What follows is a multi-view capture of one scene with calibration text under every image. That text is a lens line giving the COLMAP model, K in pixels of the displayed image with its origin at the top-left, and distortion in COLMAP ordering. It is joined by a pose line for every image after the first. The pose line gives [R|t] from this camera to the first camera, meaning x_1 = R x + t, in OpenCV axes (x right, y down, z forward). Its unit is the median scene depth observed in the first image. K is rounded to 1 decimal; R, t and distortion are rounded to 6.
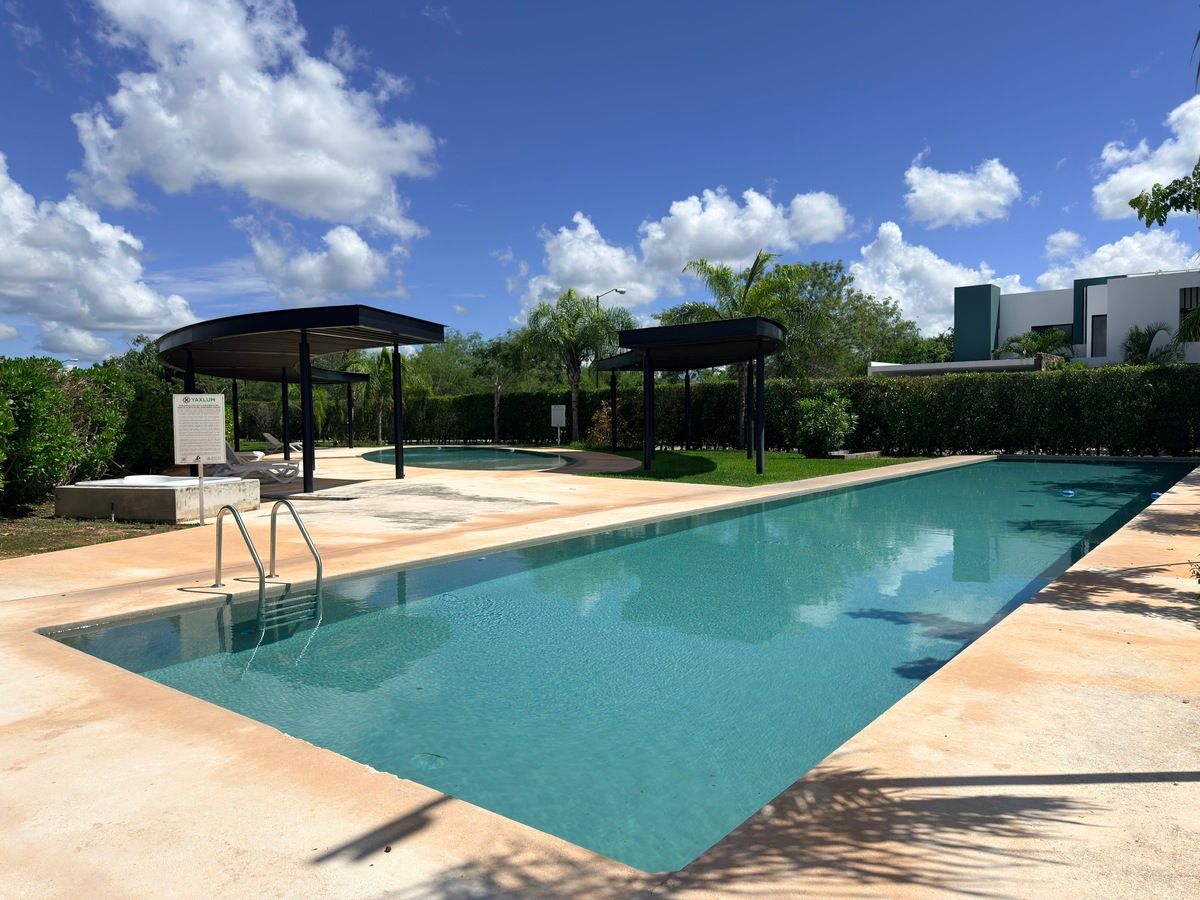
lens RADIAL K [[809.8, 0, 598.7], [0, 809.8, 470.4], [0, 0, 1]] dist [0.047275, -0.055801]
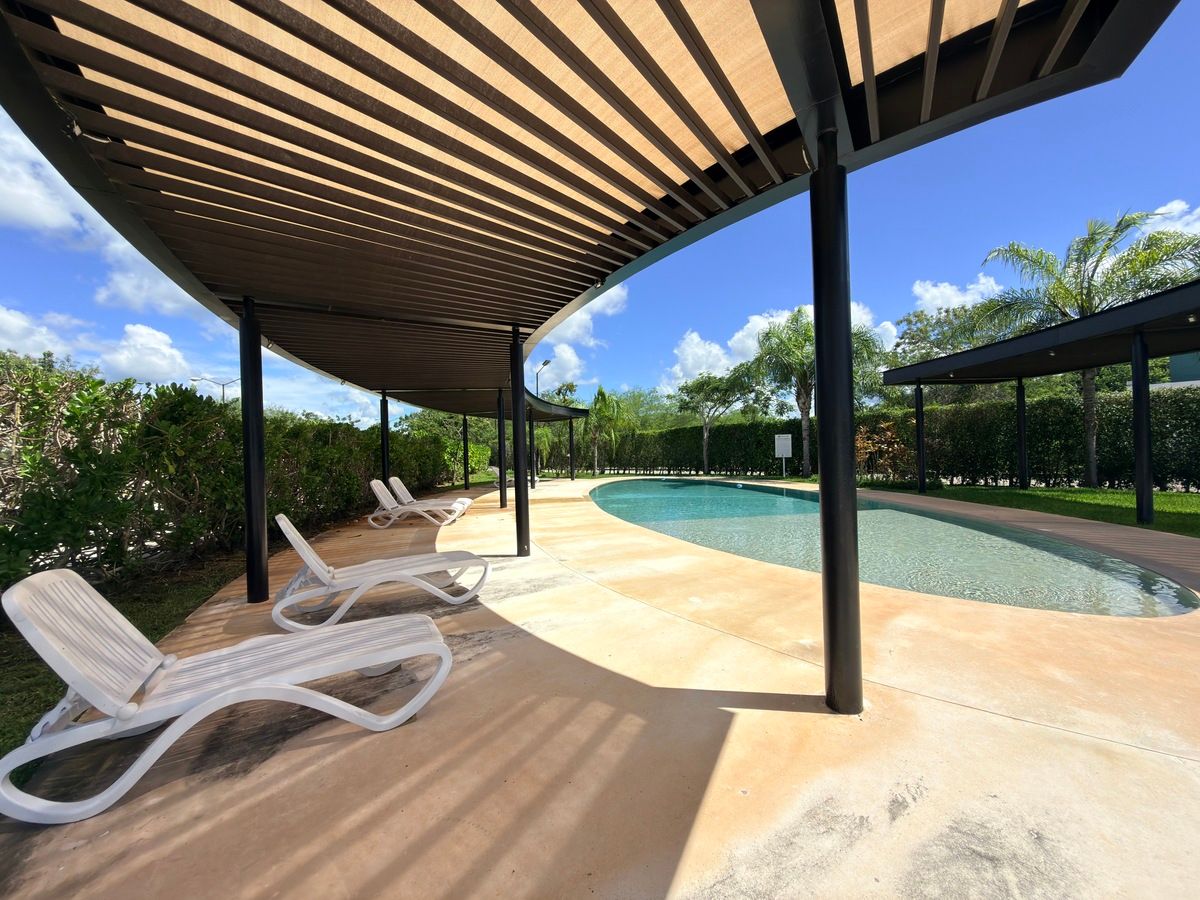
lens RADIAL K [[477.1, 0, 600.0], [0, 477.1, 450.0], [0, 0, 1]] dist [-0.002479, -0.000342]
pose [[0.976127, -0.016818, -0.216549, -0.184772], [0.003253, 0.998018, -0.062848, -0.037624], [0.217177, 0.060643, 0.974247, 0.552946]]
